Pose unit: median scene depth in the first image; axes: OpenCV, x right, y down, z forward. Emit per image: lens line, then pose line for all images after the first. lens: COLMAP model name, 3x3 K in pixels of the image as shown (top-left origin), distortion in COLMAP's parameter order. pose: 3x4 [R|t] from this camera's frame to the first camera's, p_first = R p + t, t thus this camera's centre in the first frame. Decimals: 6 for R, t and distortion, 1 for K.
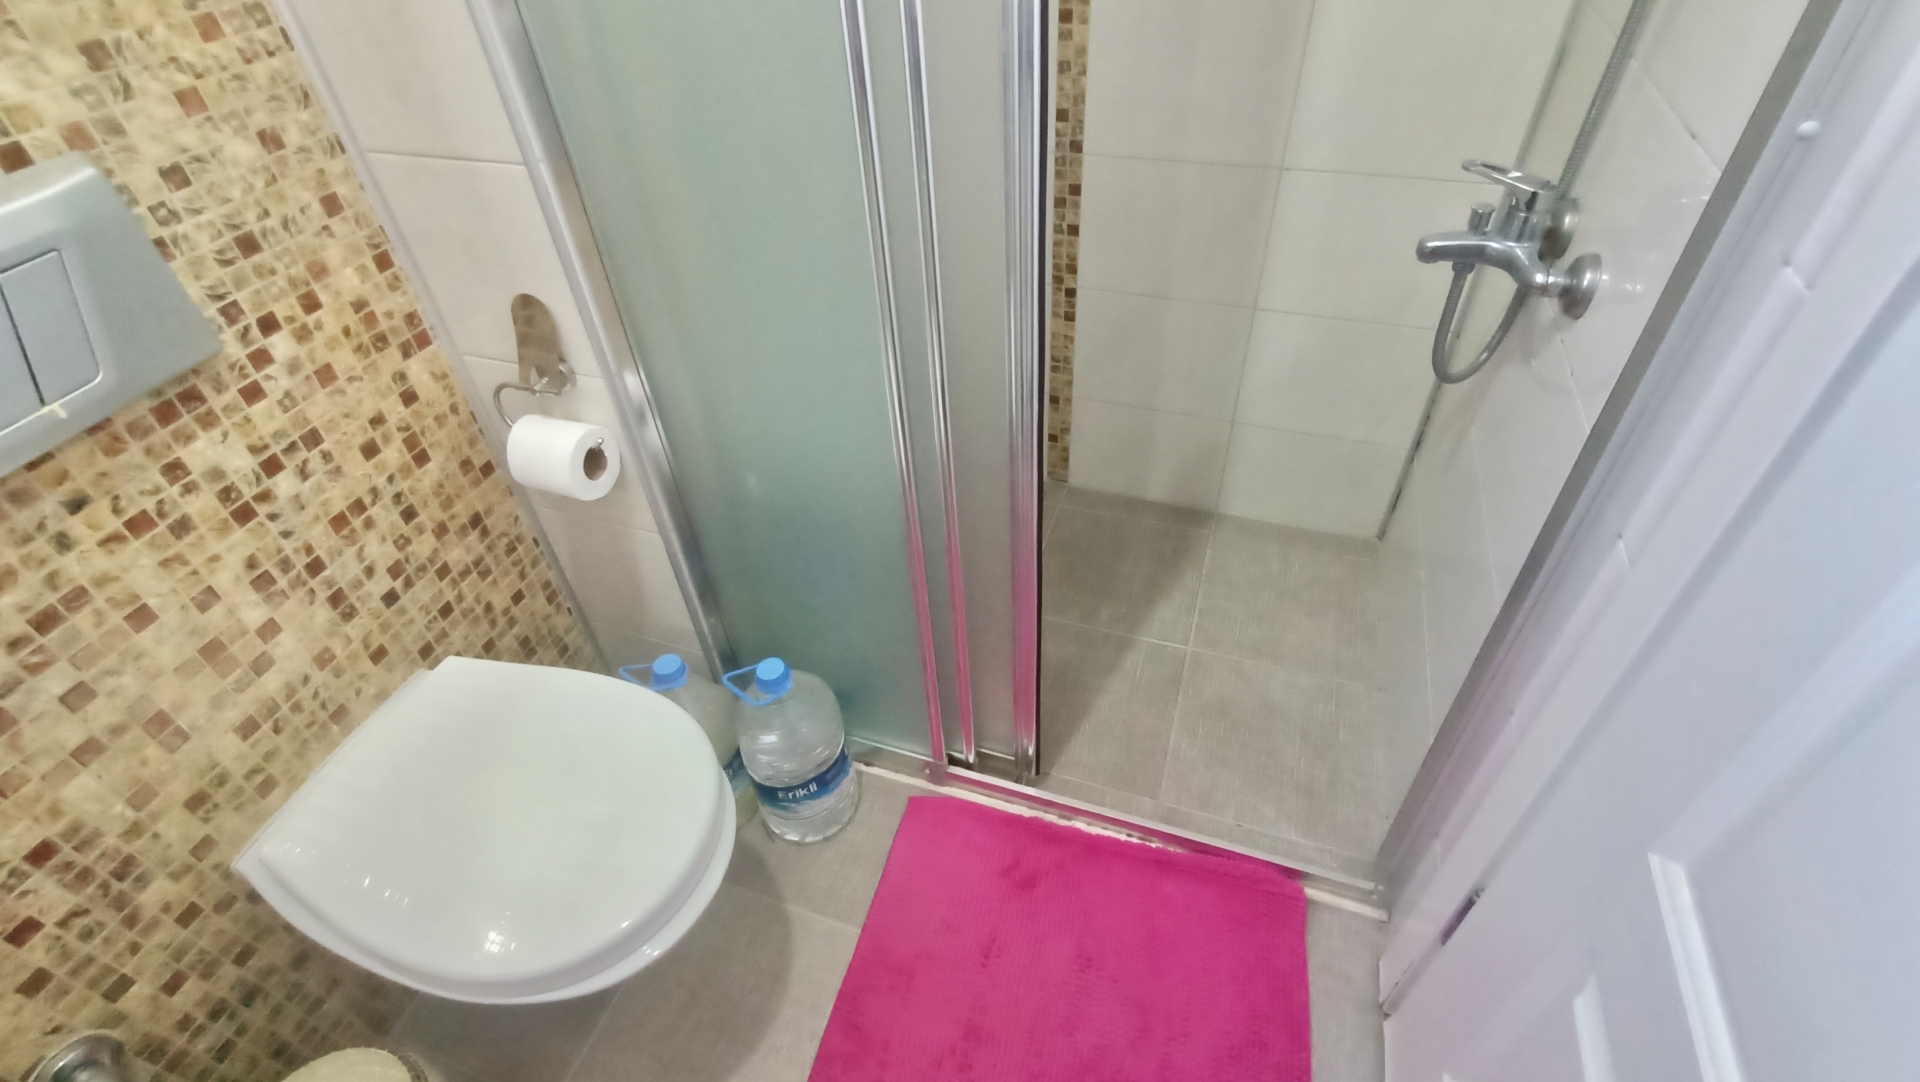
lens RADIAL K [[882.0, 0, 952.6], [0, 882.0, 536.6], [0, 0, 1]] dist [0.004335, 0.000666]
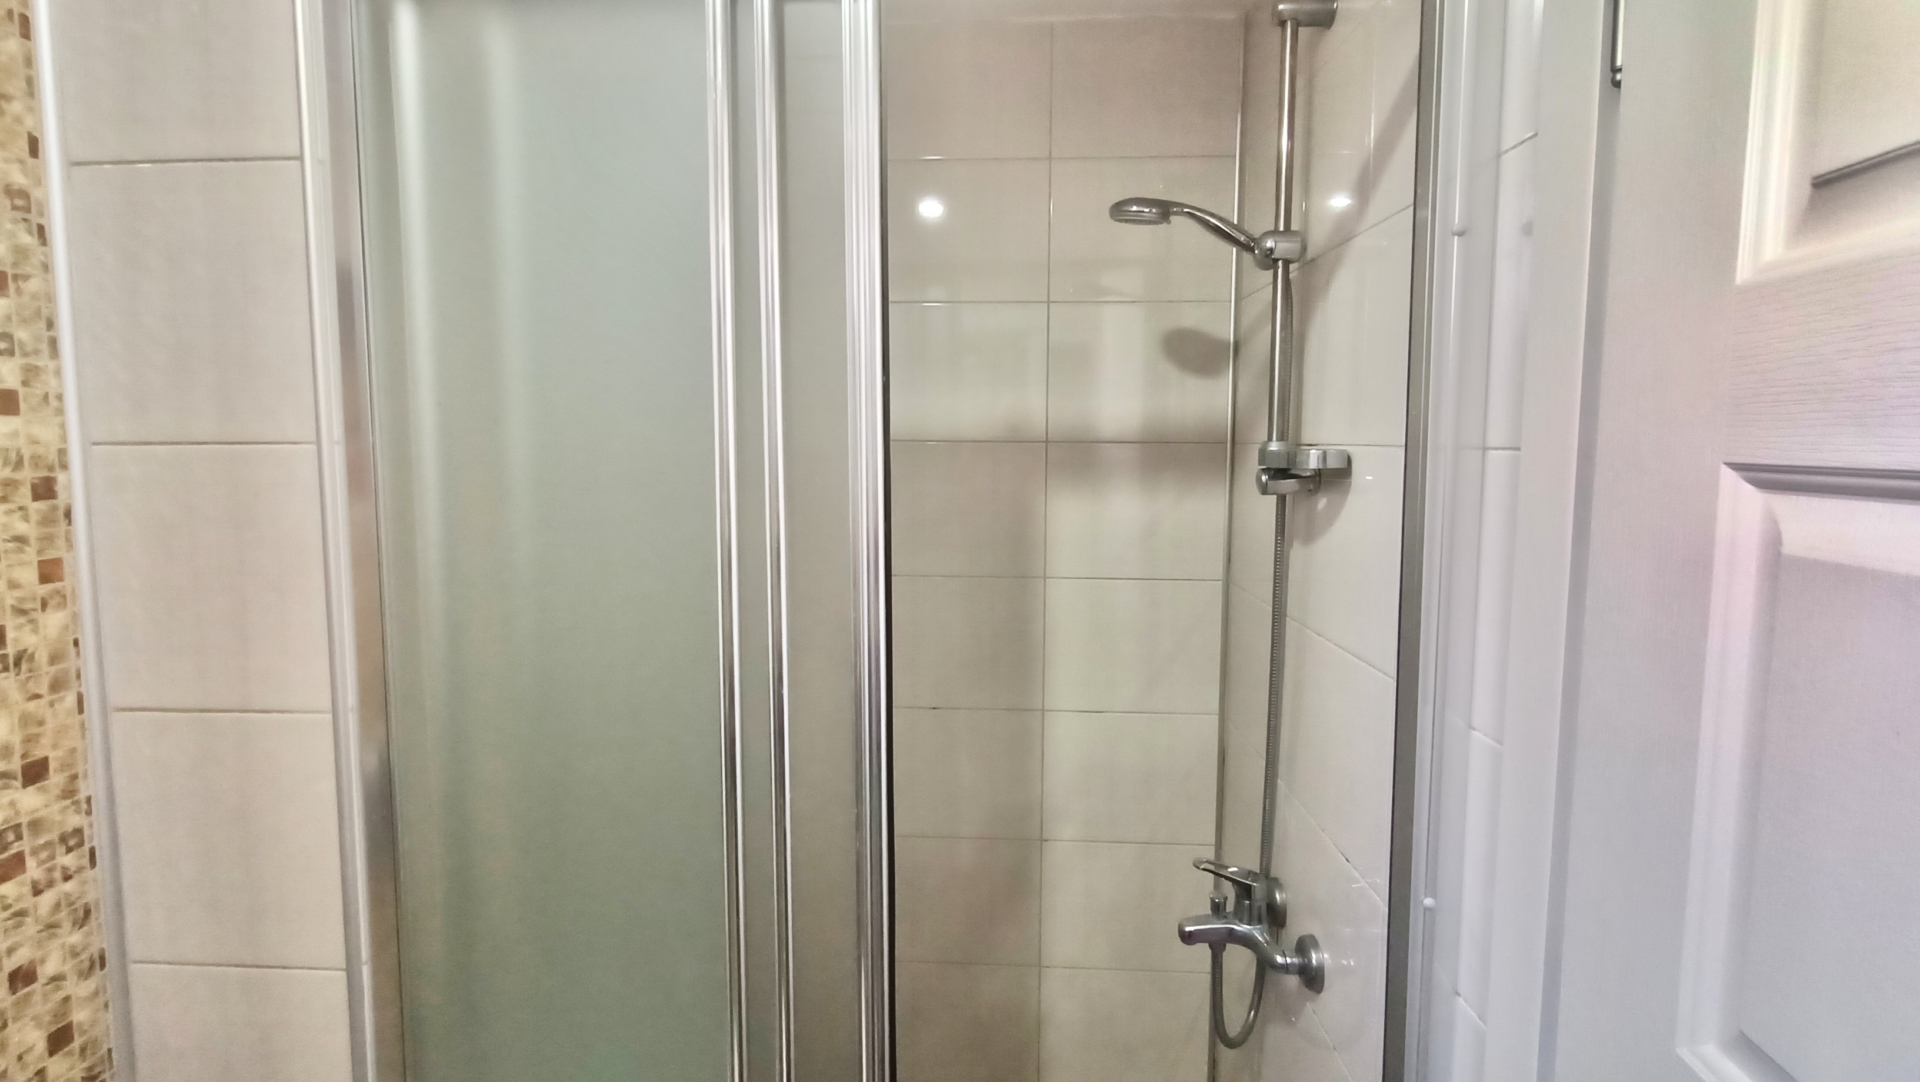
lens RADIAL K [[882.0, 0, 971.8], [0, 882.0, 533.4], [0, 0, 1]] dist [0.004335, 0.000666]
pose [[0.953738, 0.039387, 0.298049, -0.152488], [0.149646, 0.797645, -0.584267, -0.146503], [-0.260749, 0.601840, 0.754850, -0.193360]]
